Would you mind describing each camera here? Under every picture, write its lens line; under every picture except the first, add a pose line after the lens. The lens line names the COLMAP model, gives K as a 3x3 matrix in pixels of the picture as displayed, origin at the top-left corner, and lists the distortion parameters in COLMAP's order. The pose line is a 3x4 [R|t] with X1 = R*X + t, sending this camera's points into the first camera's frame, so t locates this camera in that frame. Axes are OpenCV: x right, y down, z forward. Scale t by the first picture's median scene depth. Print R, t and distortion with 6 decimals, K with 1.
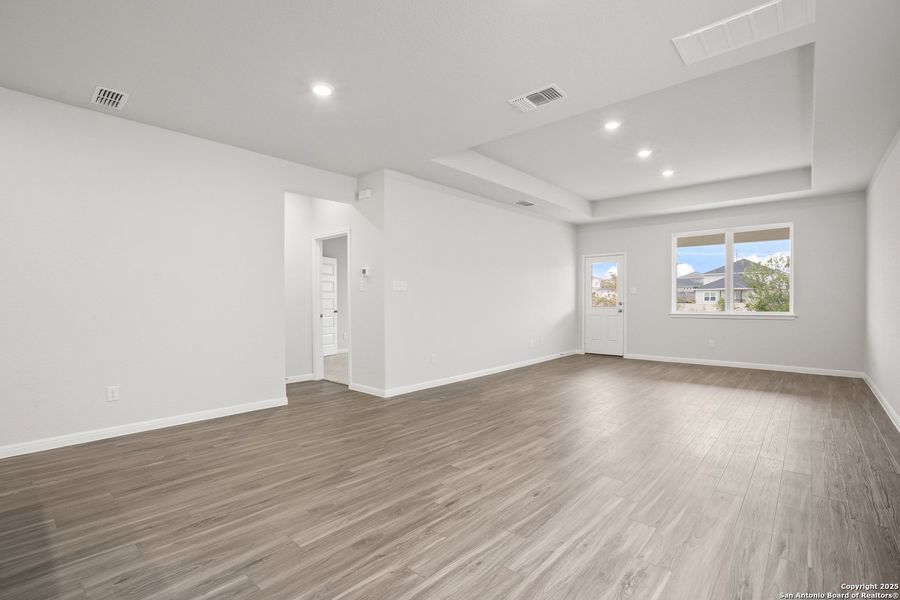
lens RADIAL K [[413.8, 0, 455.1], [0, 413.8, 300.9], [0, 0, 1]] dist [-0.015830, 0.000032]
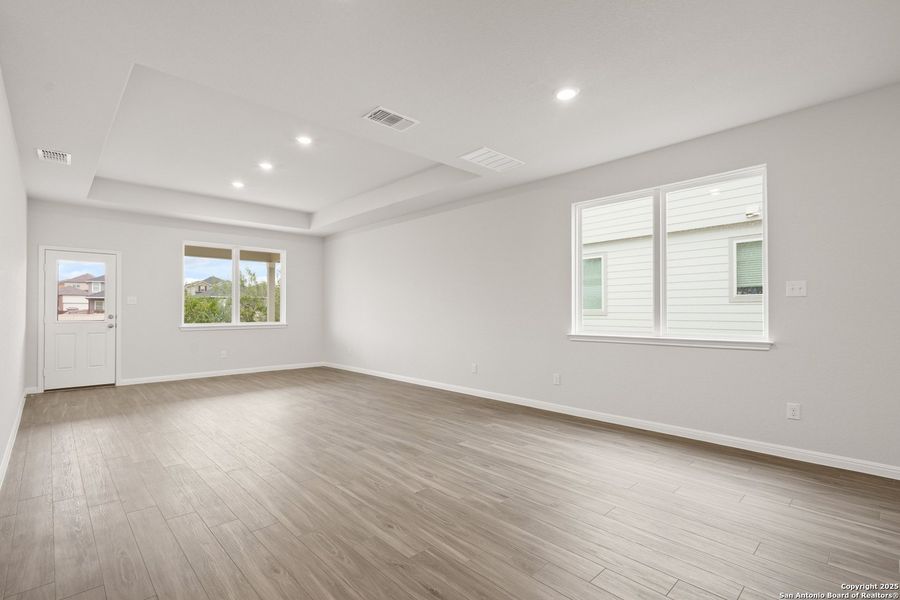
lens RADIAL K [[413.8, 0, 455.1], [0, 413.8, 300.9], [0, 0, 1]] dist [-0.015830, 0.000032]
pose [[0.089707, 0.027704, 0.995583, -0.785995], [0.006856, 0.999572, -0.028433, 0.007891], [-0.995945, 0.009376, 0.089479, 0.722979]]
